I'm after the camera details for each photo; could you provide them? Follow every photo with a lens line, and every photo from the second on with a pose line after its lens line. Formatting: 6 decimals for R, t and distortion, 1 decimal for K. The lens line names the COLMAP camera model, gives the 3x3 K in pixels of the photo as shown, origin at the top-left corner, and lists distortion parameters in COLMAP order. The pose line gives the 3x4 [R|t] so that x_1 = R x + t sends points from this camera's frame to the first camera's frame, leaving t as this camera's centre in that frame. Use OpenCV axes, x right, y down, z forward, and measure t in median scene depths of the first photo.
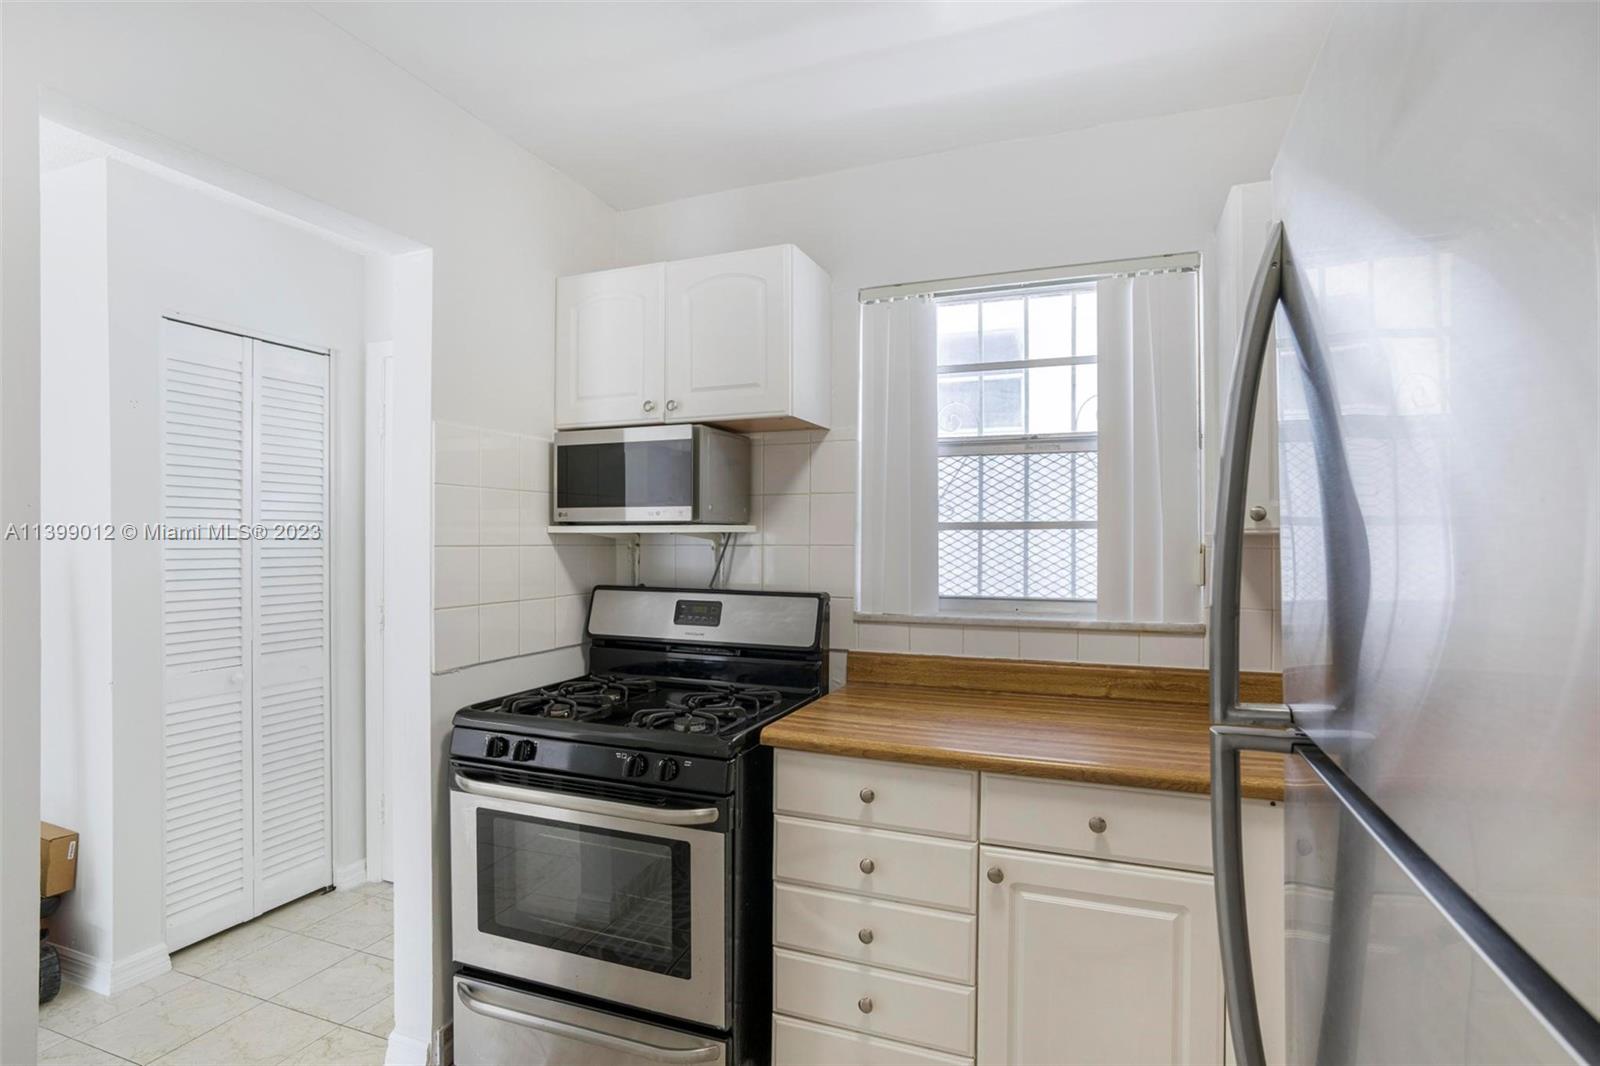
lens RADIAL K [[801.3, 0, 792.8], [0, 801.3, 541.8], [0, 0, 1]] dist [-0.020384, 0.000166]
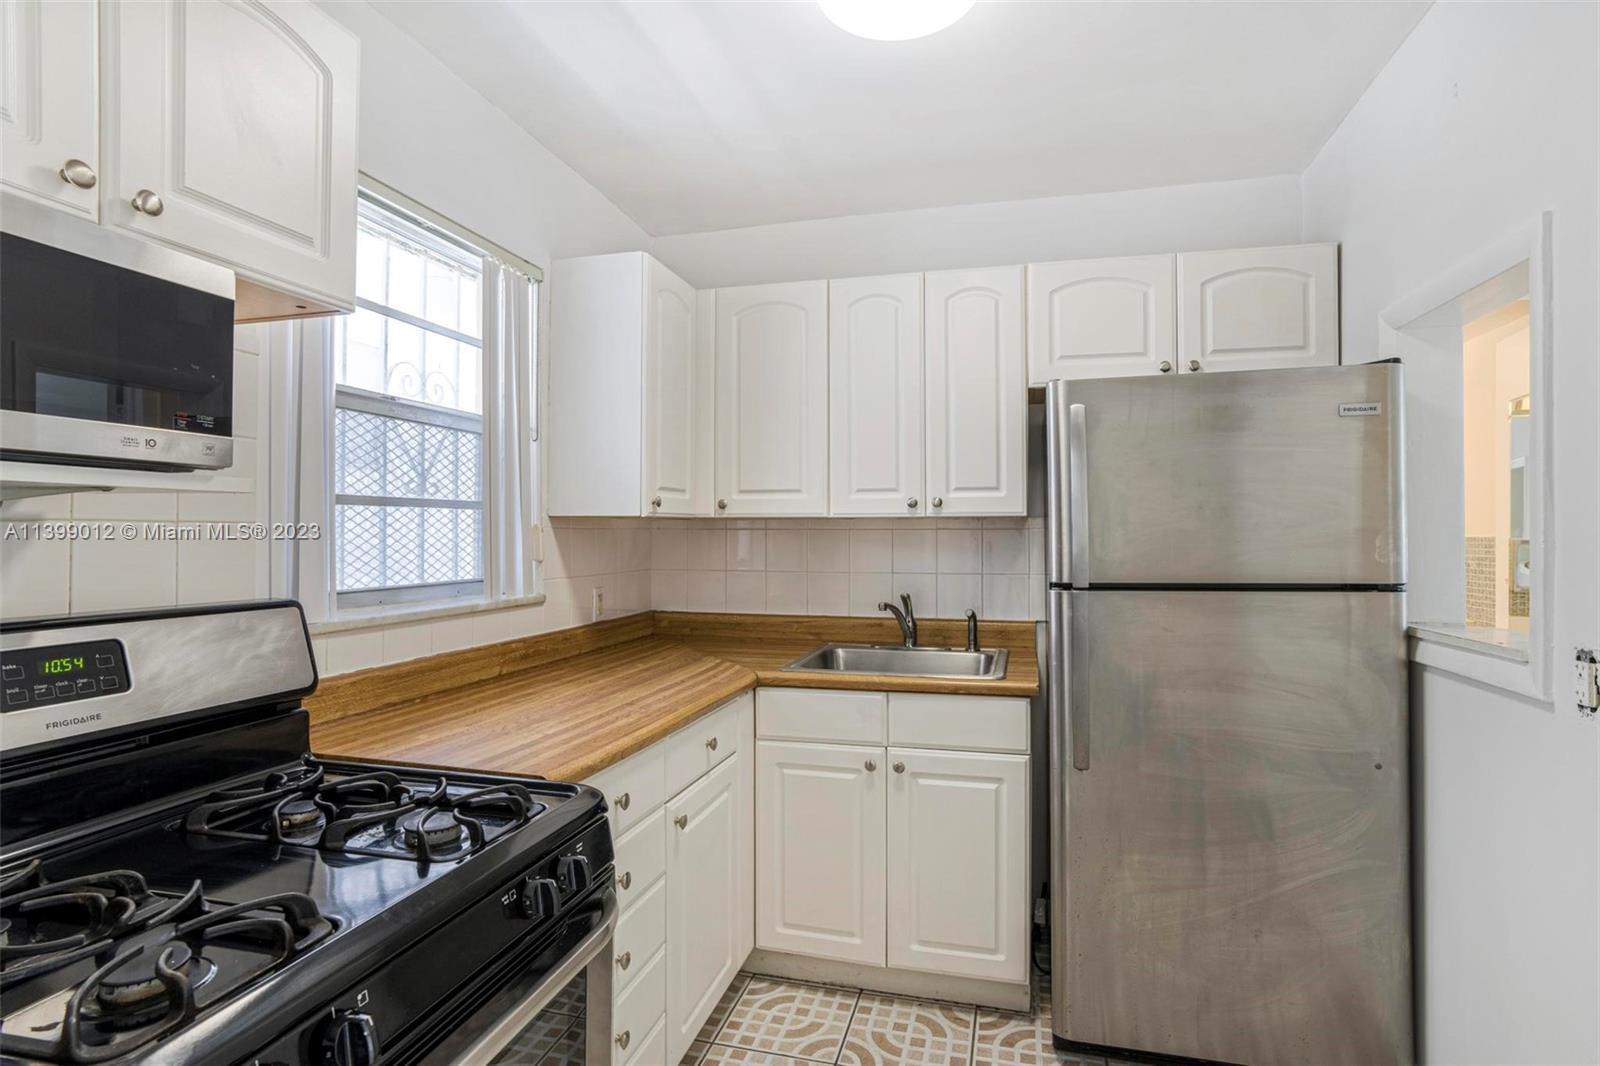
lens RADIAL K [[816.5, 0, 807.2], [0, 816.5, 533.3], [0, 0, 1]] dist [-0.061493, 0.029570]
pose [[-0.130843, 0.000435, 0.991403, -0.634520], [-0.008046, 0.999967, -0.001501, 0.010971], [-0.991370, -0.008173, -0.130835, 0.694851]]
